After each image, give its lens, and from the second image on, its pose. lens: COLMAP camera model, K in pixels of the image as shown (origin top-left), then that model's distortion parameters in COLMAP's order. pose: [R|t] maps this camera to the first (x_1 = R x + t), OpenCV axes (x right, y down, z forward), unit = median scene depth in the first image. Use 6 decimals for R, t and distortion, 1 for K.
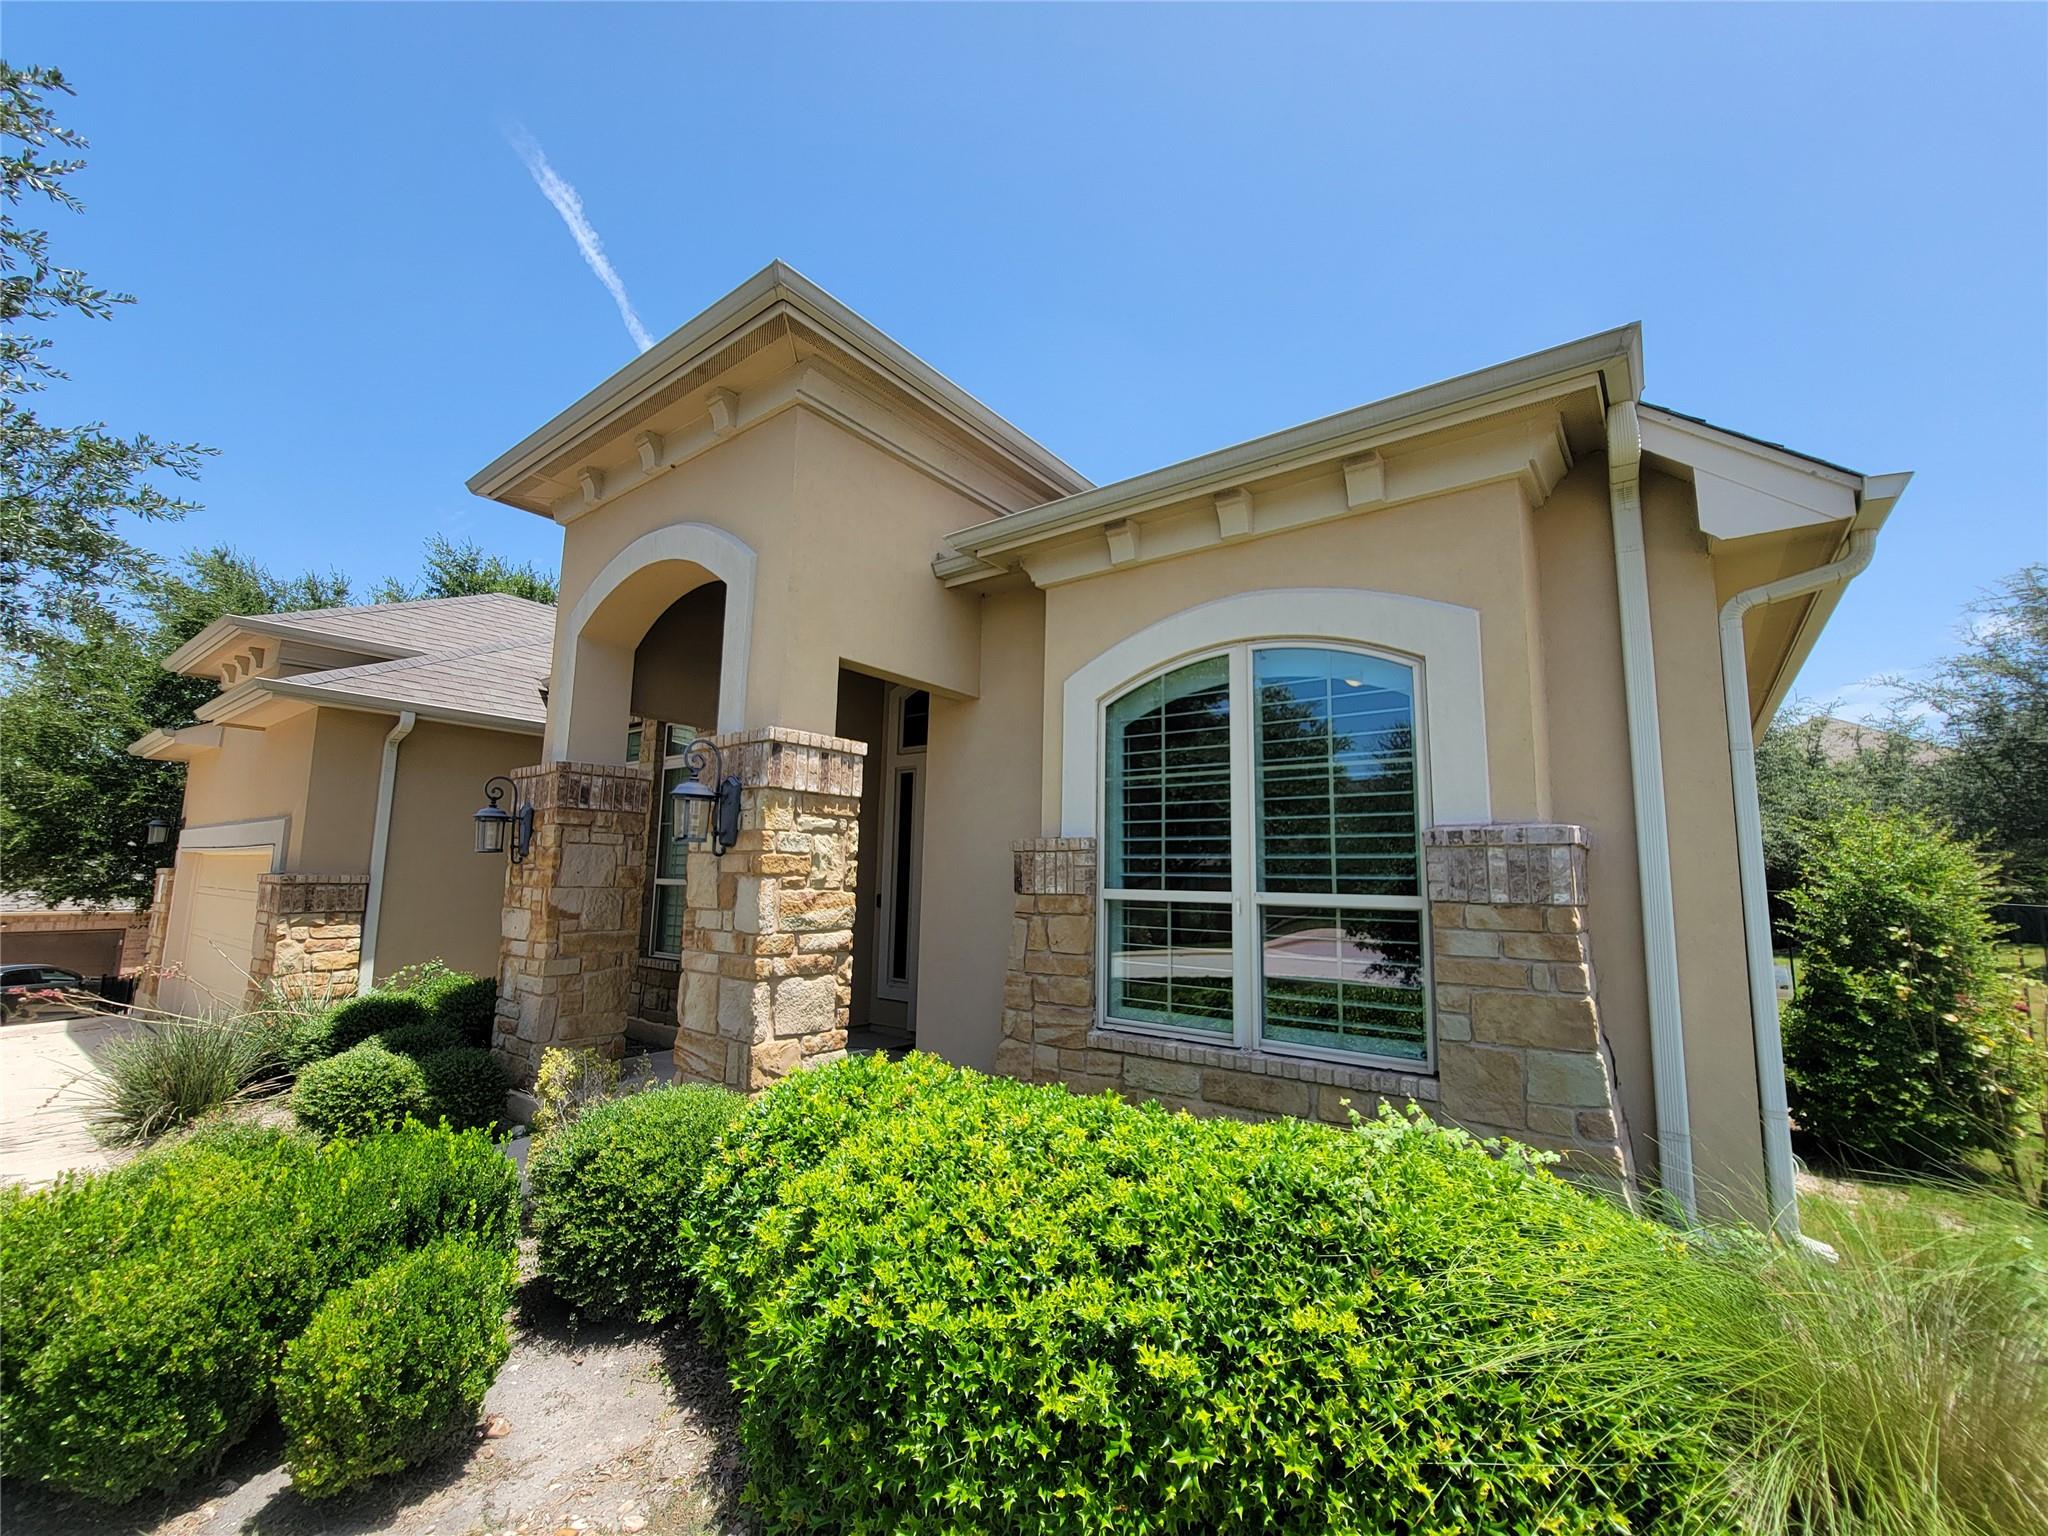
lens RADIAL K [[839.9, 0, 1022.2], [0, 839.9, 775.0], [0, 0, 1]] dist [0.000007, 0.000013]
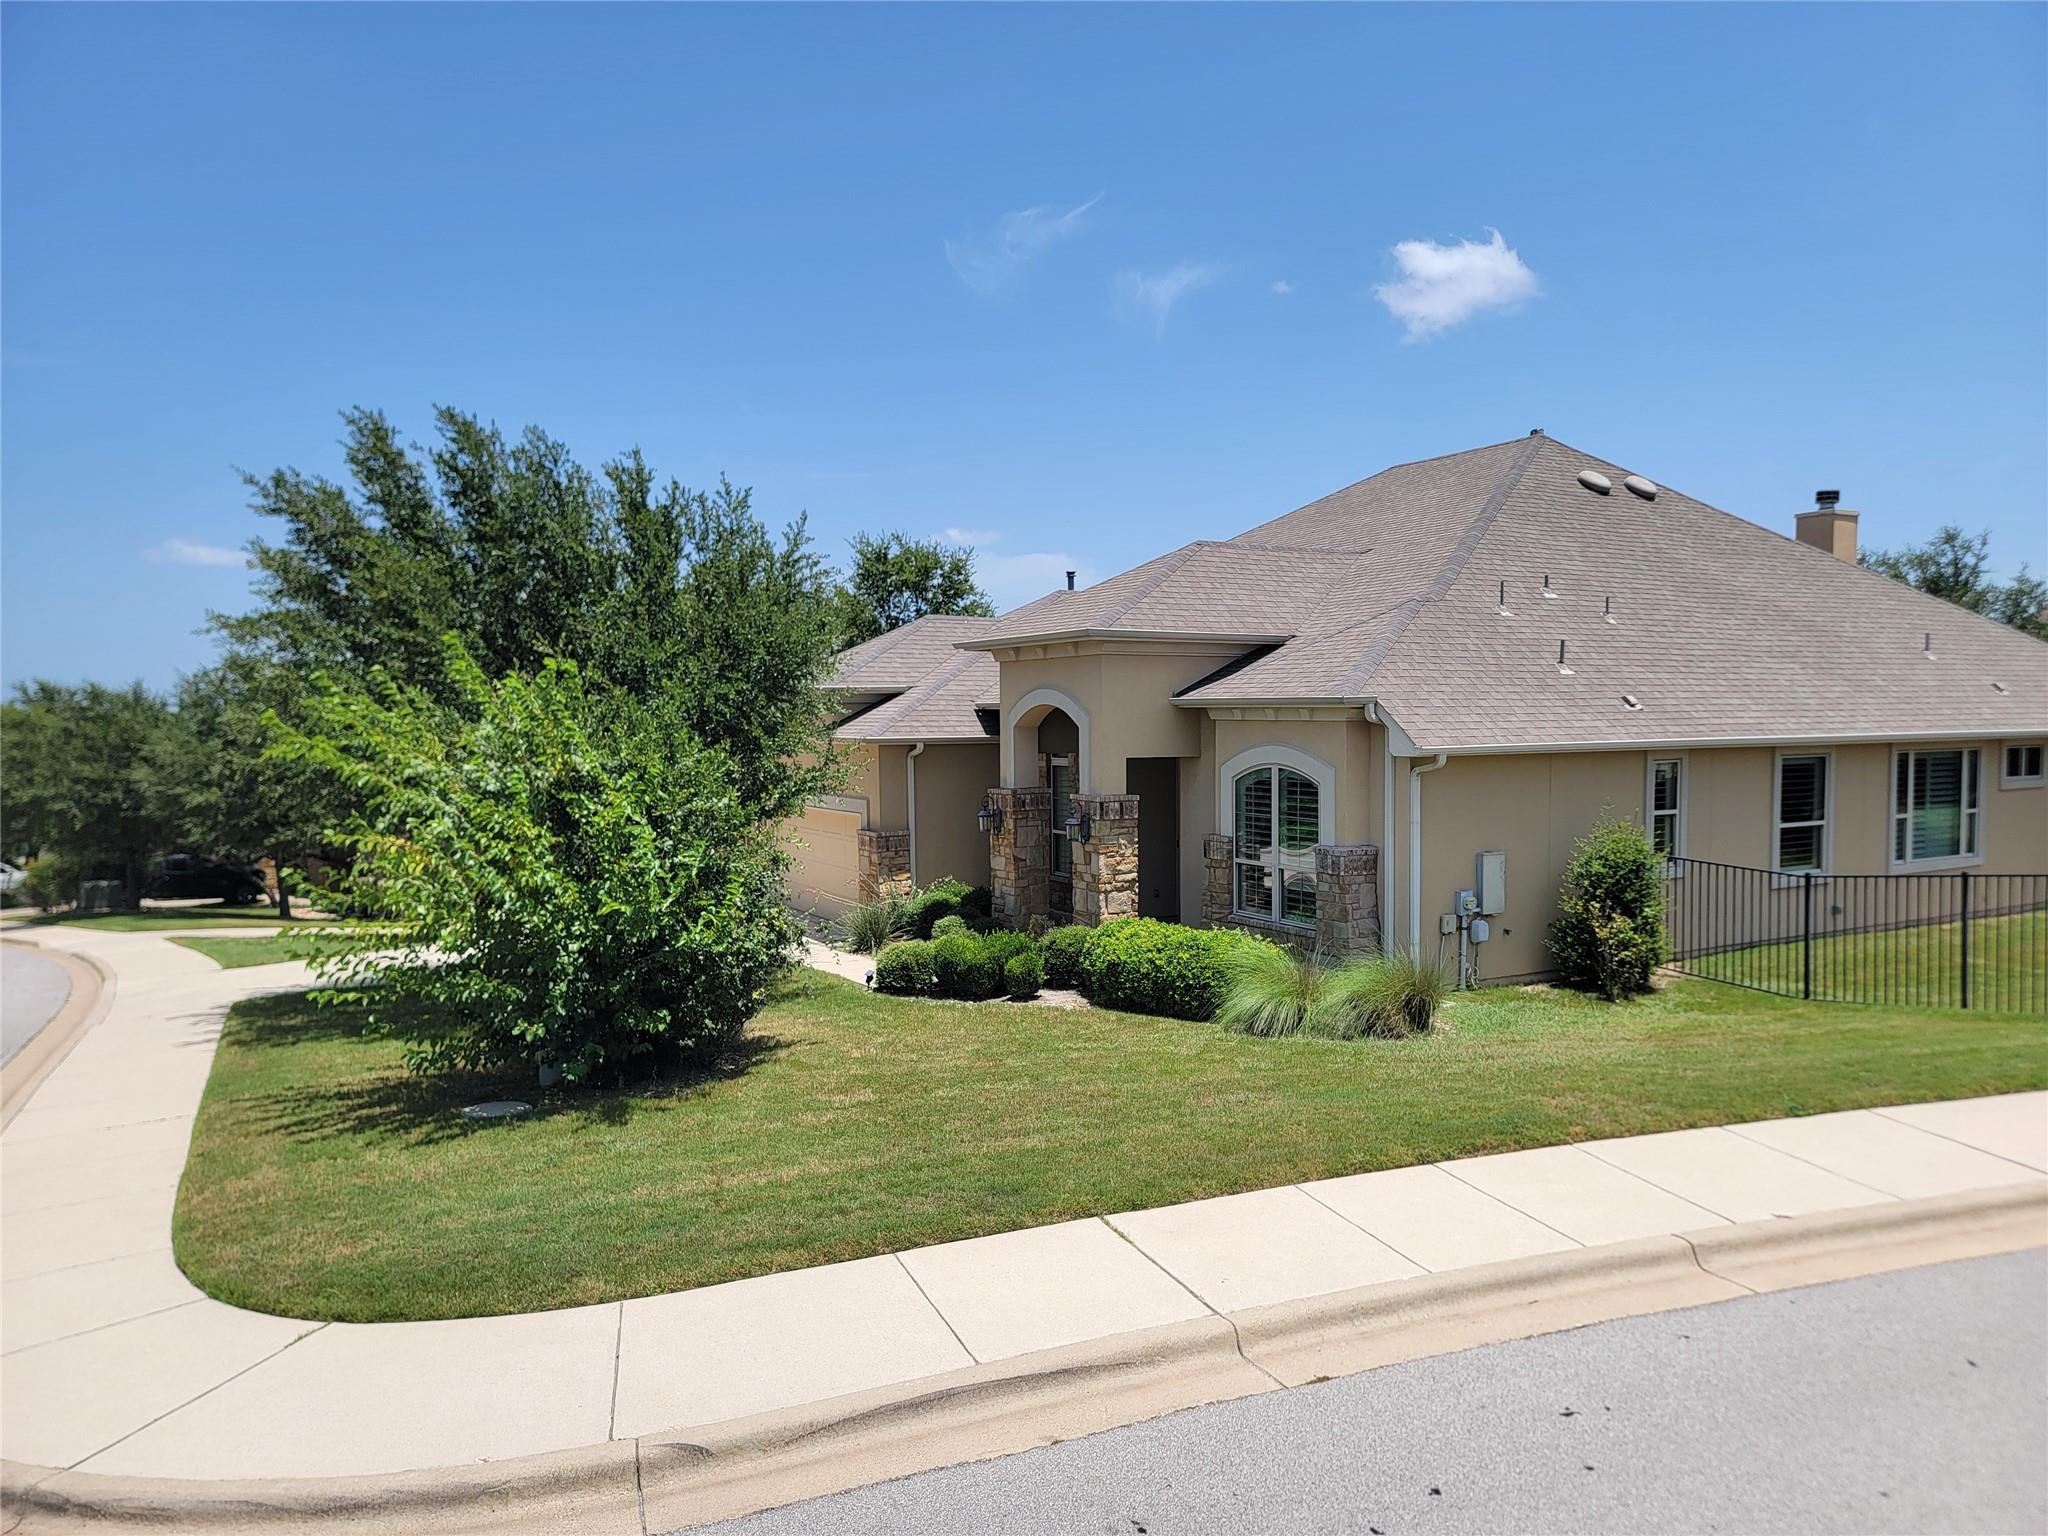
lens RADIAL K [[1441.2, 0, 1024.5], [0, 1441.2, 768.9], [0, 0, 1]] dist [0.027532, -0.000727]
pose [[0.921144, -0.013482, -0.388989, 1.146037], [0.078325, 0.985376, 0.151325, -0.783712], [0.381260, -0.169859, 0.908729, -2.923107]]
